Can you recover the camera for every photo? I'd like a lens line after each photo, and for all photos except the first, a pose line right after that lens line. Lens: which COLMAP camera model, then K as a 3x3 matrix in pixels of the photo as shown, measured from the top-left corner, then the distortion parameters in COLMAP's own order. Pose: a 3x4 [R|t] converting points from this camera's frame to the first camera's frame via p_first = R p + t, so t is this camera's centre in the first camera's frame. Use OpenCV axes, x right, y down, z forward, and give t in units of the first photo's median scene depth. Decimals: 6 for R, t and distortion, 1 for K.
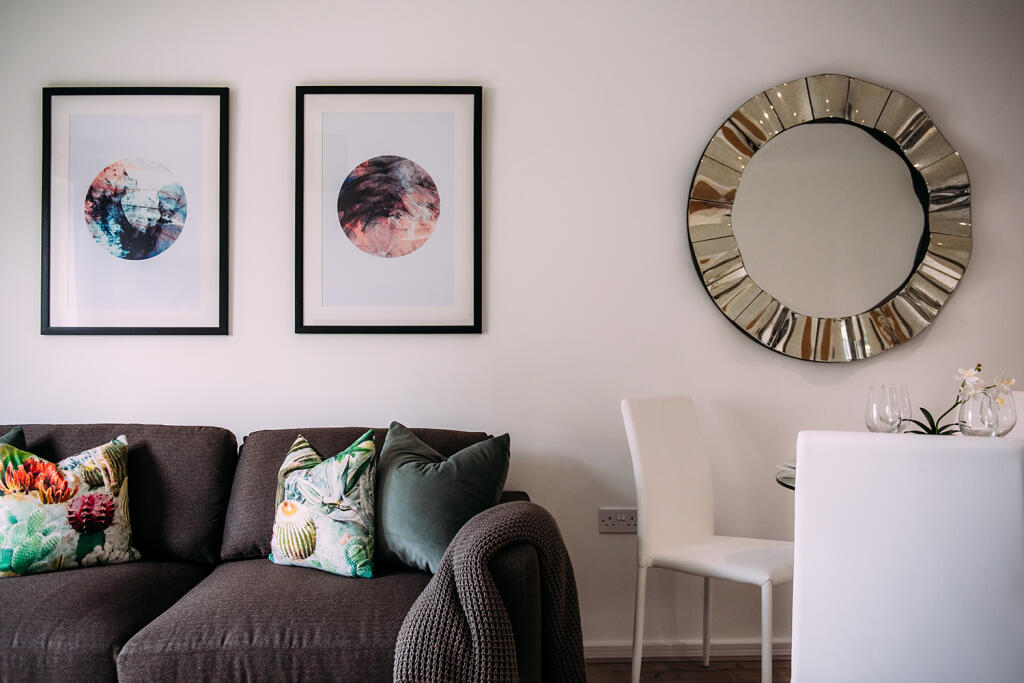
lens RADIAL K [[902.0, 0, 512.0], [0, 902.0, 341.5], [0, 0, 1]] dist [-0.009452, -0.003809]
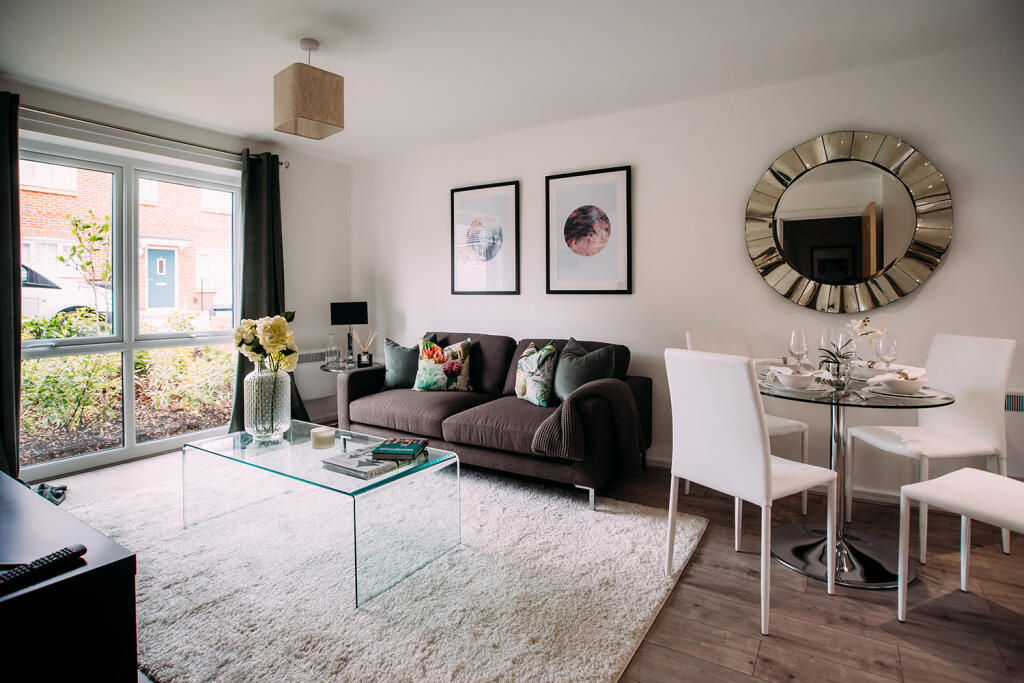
lens RADIAL K [[550.5, 0, 466.8], [0, 550.5, 300.1], [0, 0, 1]] dist [-0.041433, 0.000073]
pose [[0.814243, 0.005322, -0.580499, 0.393647], [0.007713, 0.999771, 0.019984, -0.023892], [0.580473, -0.020749, 0.814015, -0.172315]]
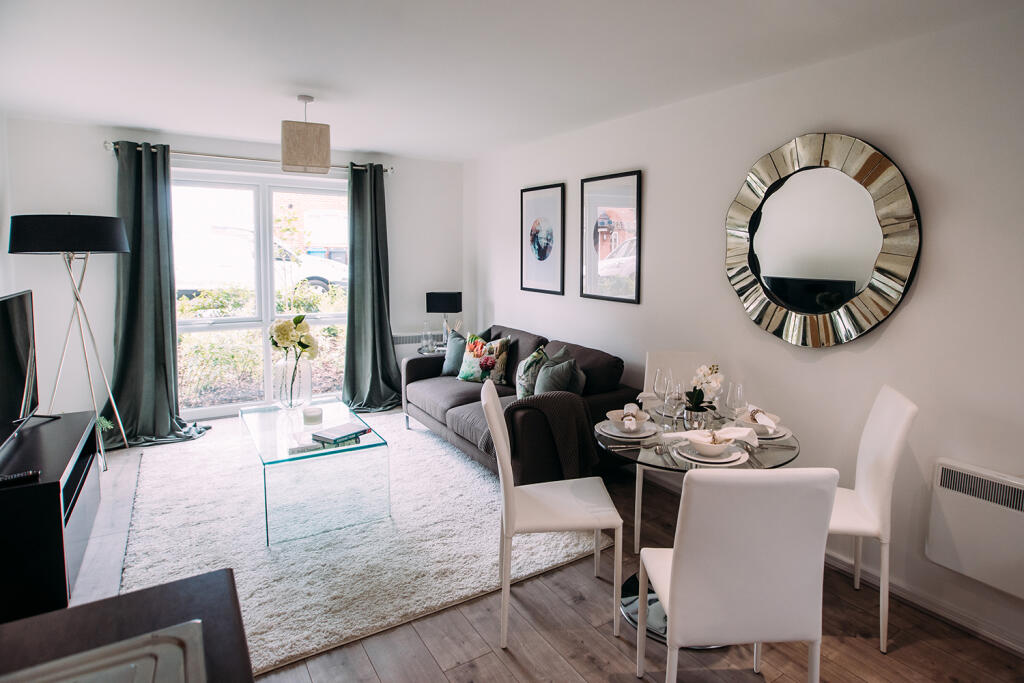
lens RADIAL K [[564.5, 0, 513.4], [0, 564.5, 306.3], [0, 0, 1]] dist [-0.033733, 0.000008]
pose [[0.528497, 0.082542, -0.844913, 0.892631], [-0.001535, 0.995353, 0.096279, -0.127646], [0.848934, -0.049586, 0.526168, 0.178572]]
